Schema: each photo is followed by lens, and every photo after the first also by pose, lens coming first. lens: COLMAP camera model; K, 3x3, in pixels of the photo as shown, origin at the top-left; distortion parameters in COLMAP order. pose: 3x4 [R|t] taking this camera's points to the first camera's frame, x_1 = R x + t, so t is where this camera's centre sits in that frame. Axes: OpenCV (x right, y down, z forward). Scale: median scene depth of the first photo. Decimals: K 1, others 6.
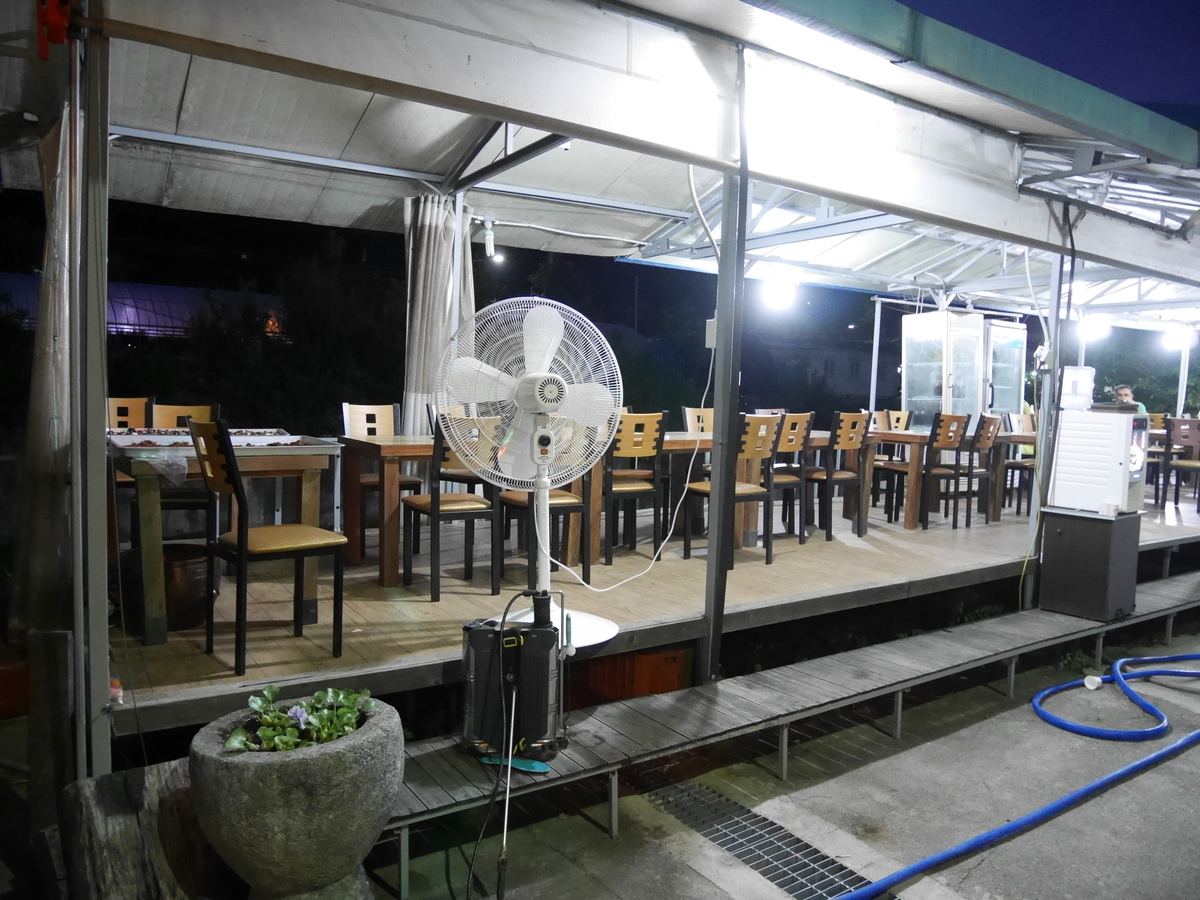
lens RADIAL K [[859.3, 0, 598.5], [0, 859.3, 448.0], [0, 0, 1]] dist [-0.069031, 0.025240]
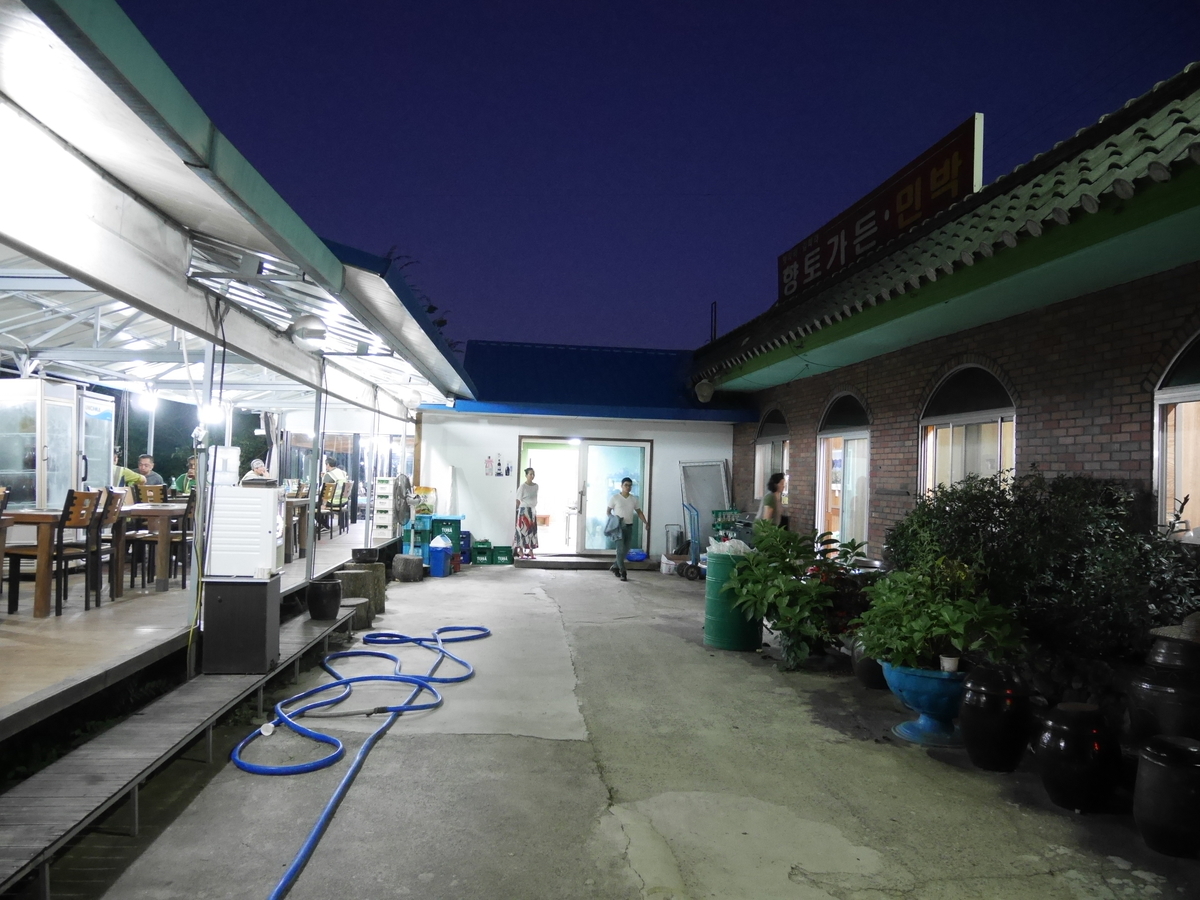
lens RADIAL K [[859.3, 0, 594.0], [0, 859.3, 447.6], [0, 0, 1]] dist [-0.069031, 0.025240]
pose [[0.481501, 0.015625, 0.876307, -0.182616], [0.052282, 0.997549, -0.046513, -0.018747], [-0.874885, 0.068211, 0.479503, 0.047887]]
